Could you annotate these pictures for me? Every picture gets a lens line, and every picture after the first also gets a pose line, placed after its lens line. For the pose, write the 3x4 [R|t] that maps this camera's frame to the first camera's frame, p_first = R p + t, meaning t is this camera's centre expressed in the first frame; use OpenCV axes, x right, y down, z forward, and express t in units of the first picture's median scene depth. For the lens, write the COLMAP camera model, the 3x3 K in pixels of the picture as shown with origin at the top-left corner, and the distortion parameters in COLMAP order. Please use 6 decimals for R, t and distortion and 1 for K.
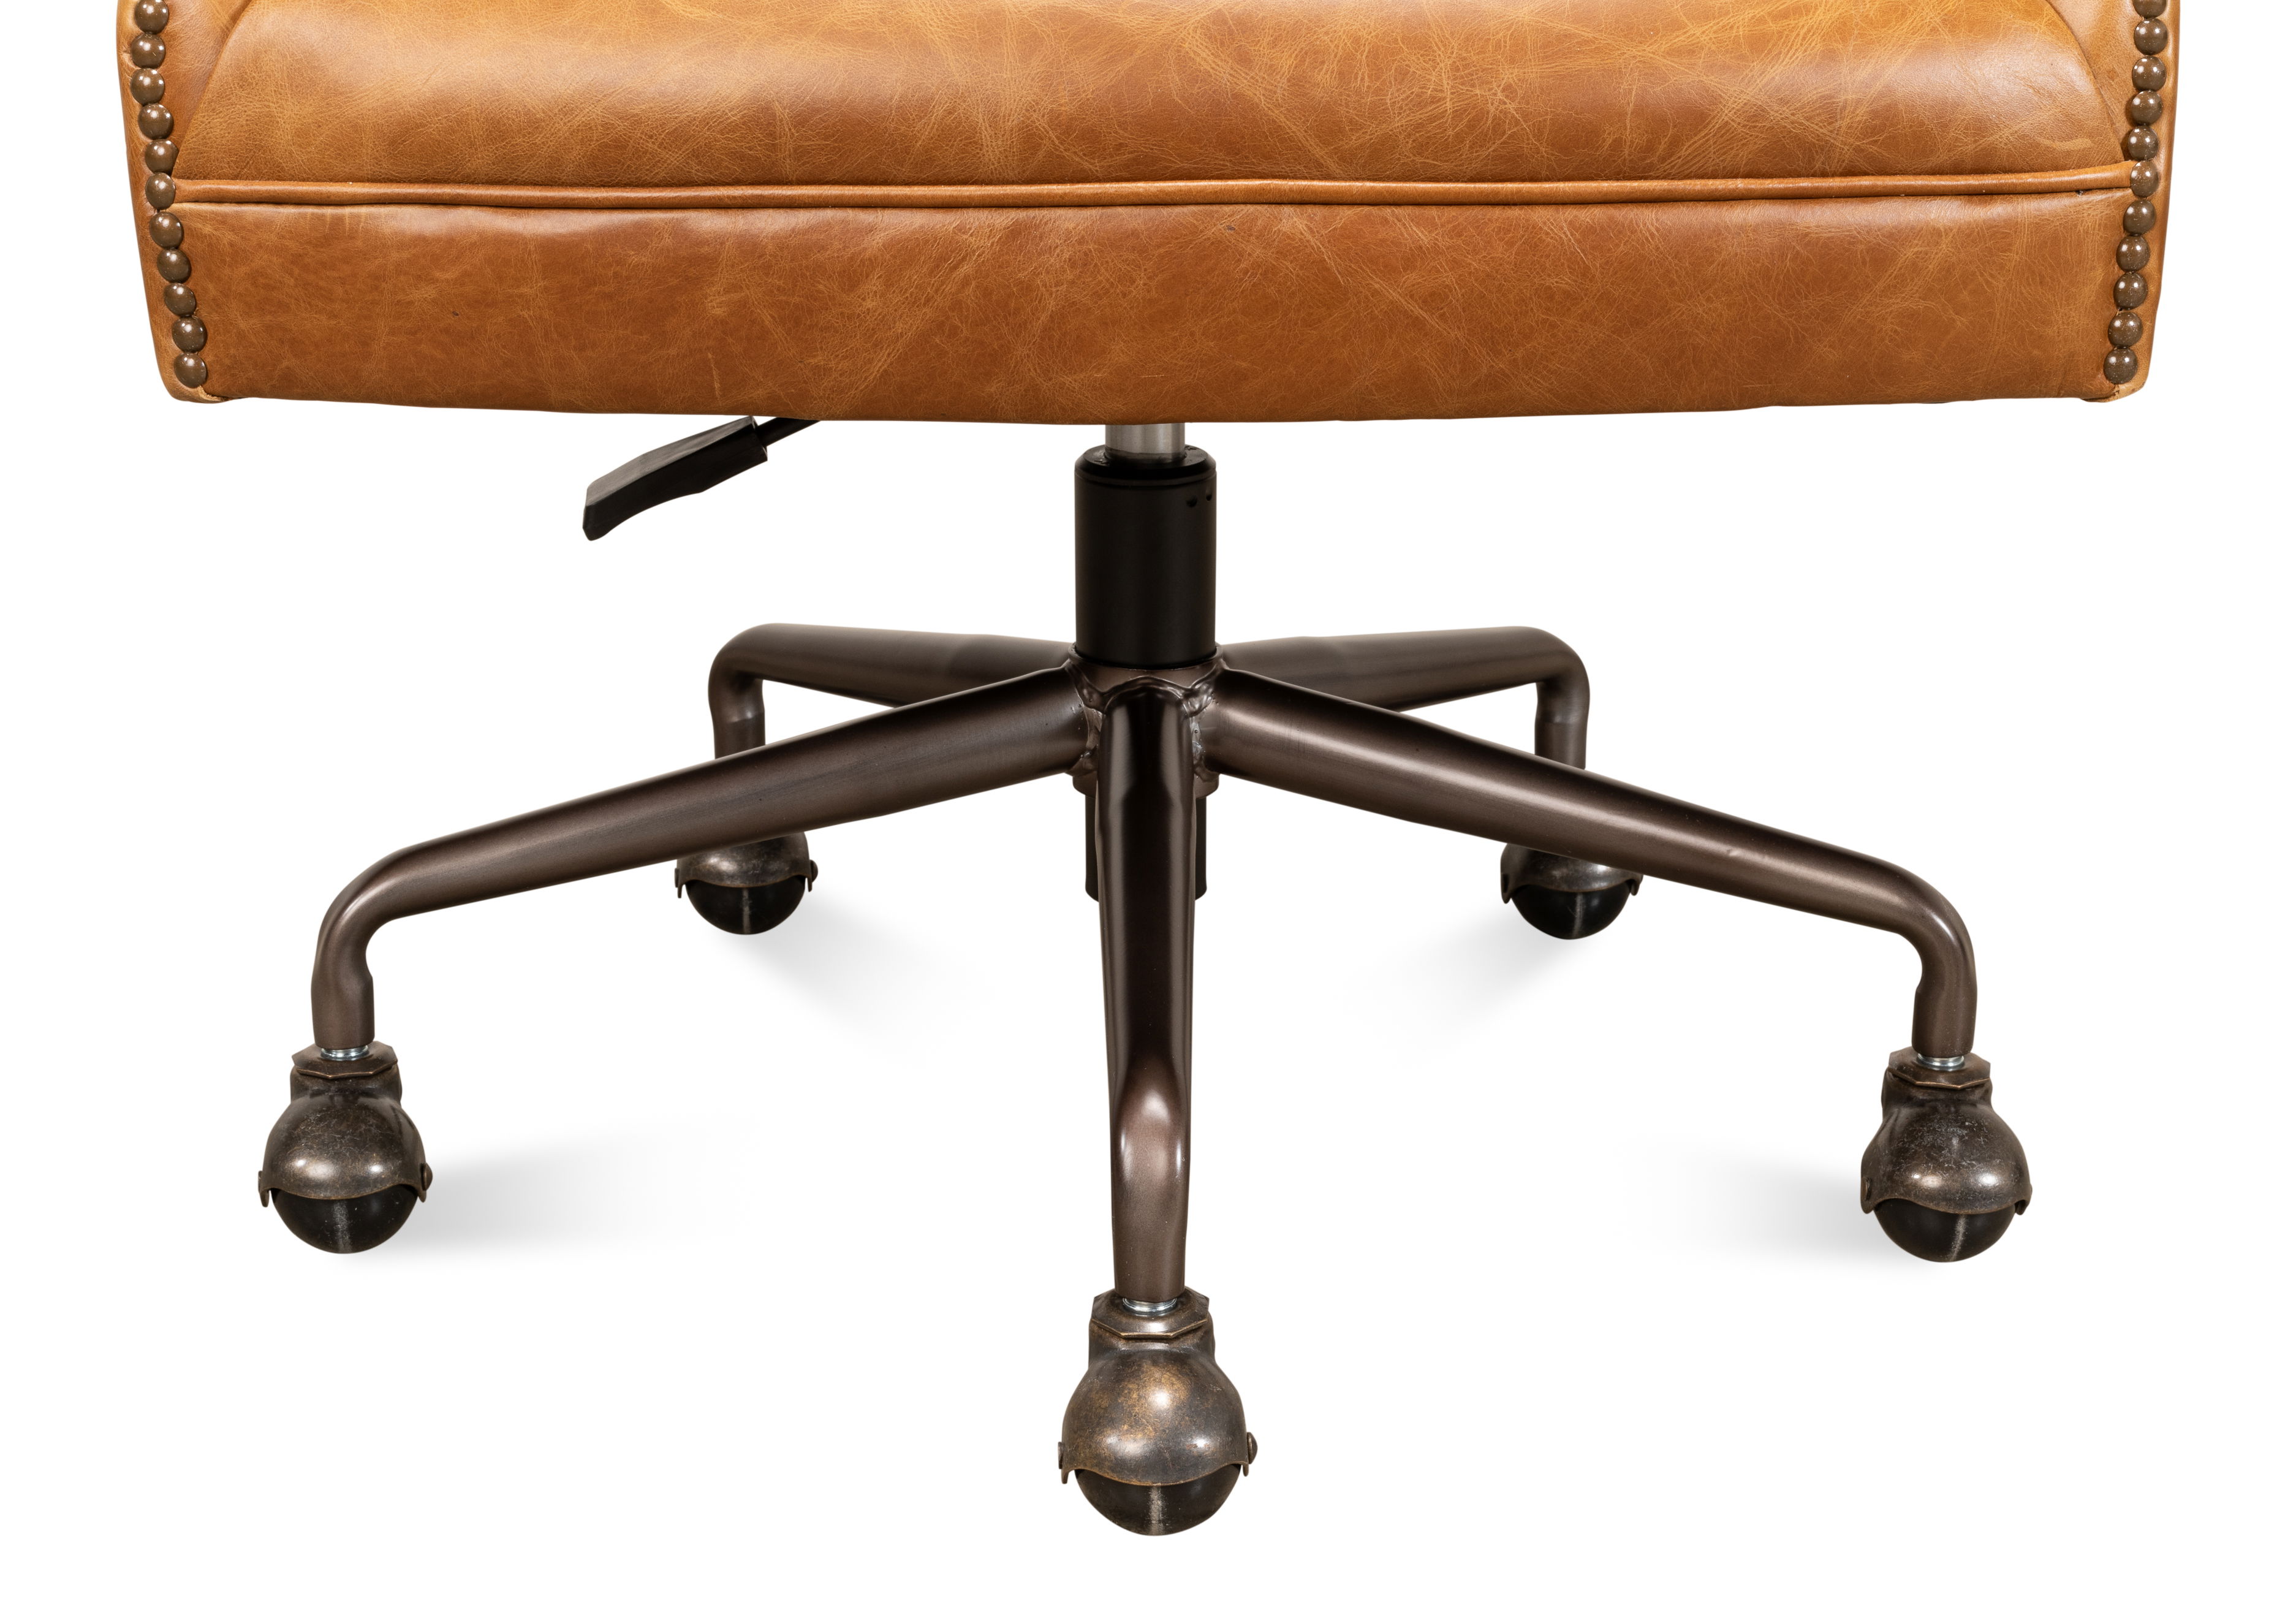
lens RADIAL K [[4140.3, 0, 1154.6], [0, 4140.3, 900.0], [0, 0, 1]] dist [-0.095058, -0.470823]
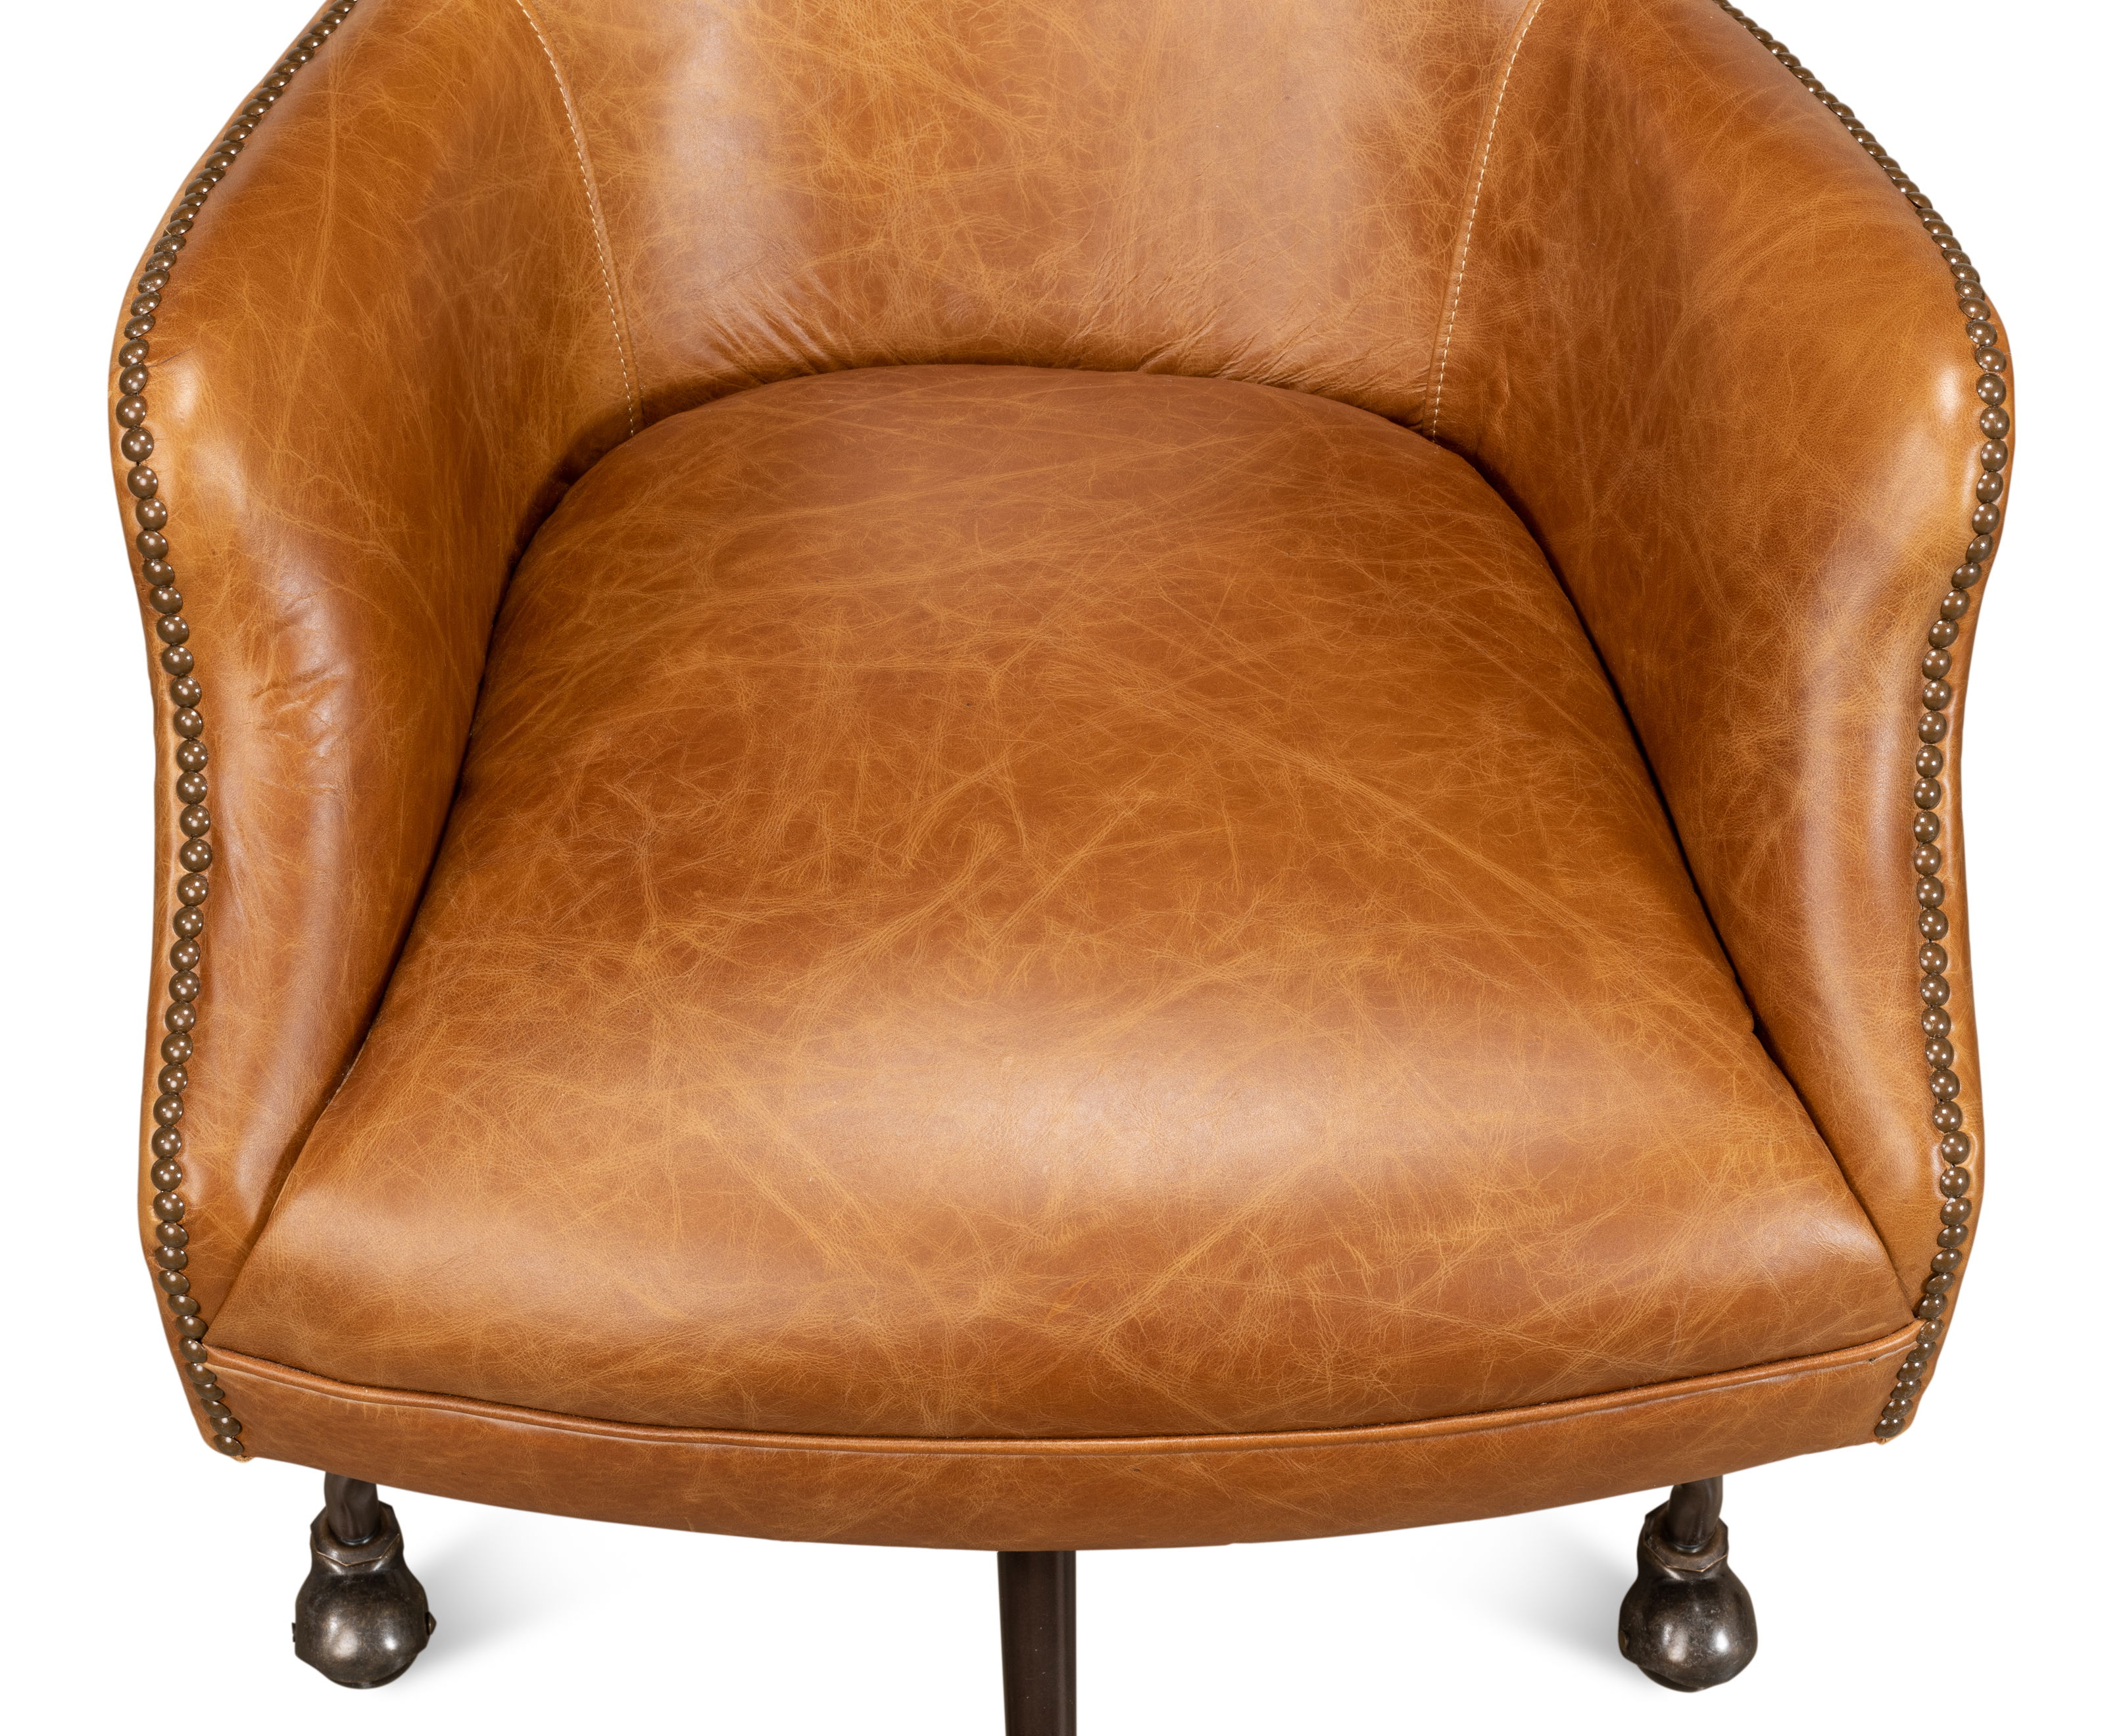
lens RADIAL K [[3891.2, 0, 1033.4], [0, 3891.2, 791.6], [0, 0, 1]] dist [-0.023338, -1.388452]
pose [[0.999540, 0.008450, 0.029120, -0.043173], [-0.019641, 0.912086, 0.409528, -0.769899], [-0.023099, -0.409912, 0.911833, 0.082028]]
